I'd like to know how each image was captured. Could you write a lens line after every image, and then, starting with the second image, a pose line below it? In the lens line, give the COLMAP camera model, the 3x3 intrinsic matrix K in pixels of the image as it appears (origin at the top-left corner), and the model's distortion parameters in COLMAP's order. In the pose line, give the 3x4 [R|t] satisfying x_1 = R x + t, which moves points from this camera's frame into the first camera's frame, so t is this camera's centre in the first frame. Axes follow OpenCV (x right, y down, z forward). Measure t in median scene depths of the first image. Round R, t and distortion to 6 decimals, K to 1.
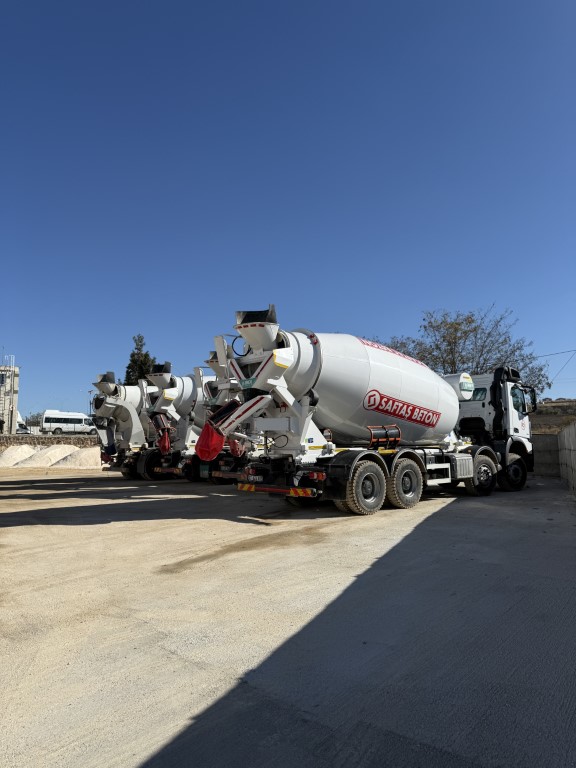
lens RADIAL K [[537.0, 0, 288.0], [0, 537.0, 378.4], [0, 0, 1]] dist [0.096439, -0.109278]
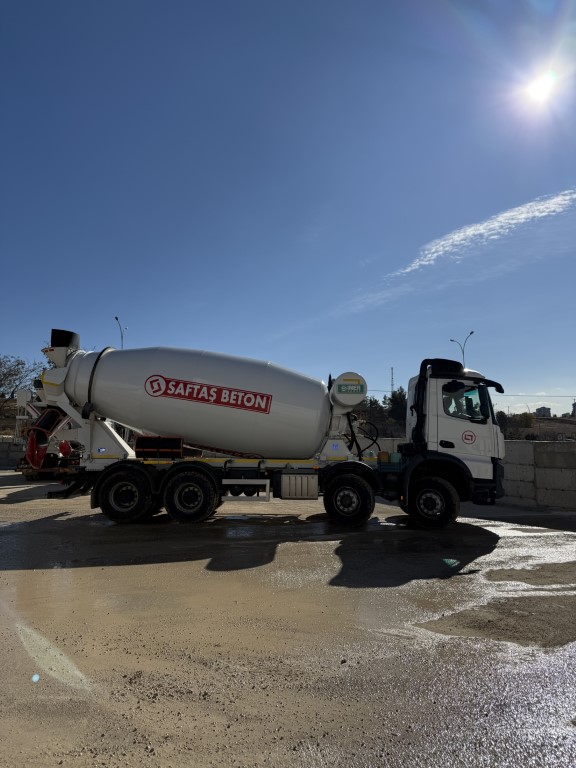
lens RADIAL K [[537.0, 0, 281.0], [0, 537.0, 384.0], [0, 0, 1]] dist [0.096439, -0.109278]
pose [[0.773013, -0.352995, -0.527111, 0.818807], [0.060015, 0.867858, -0.493173, 0.517538], [0.631546, 0.349595, 0.692050, 0.420859]]
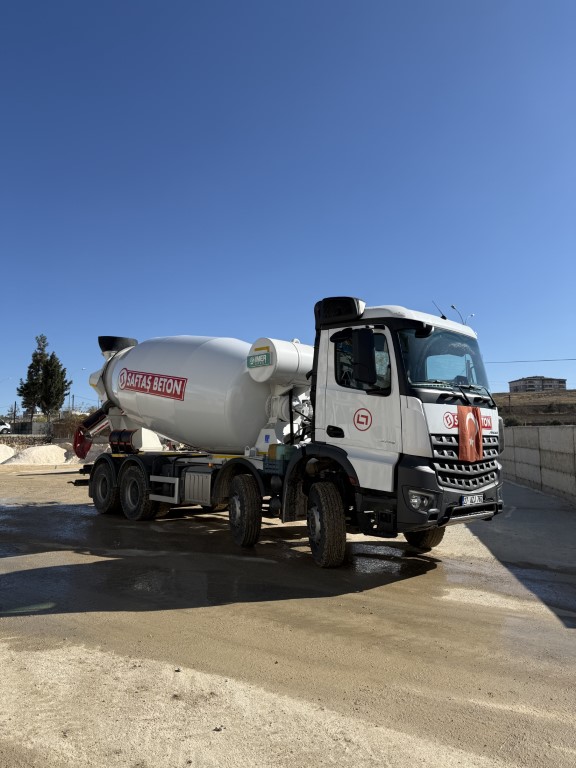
lens RADIAL K [[537.0, 0, 297.9], [0, 537.0, 385.3], [0, 0, 1]] dist [0.096439, -0.109278]
pose [[0.153226, -0.392200, -0.907029, 1.048157], [-0.229724, 0.878584, -0.418709, 0.374538], [0.961119, 0.272523, 0.044524, 1.195369]]
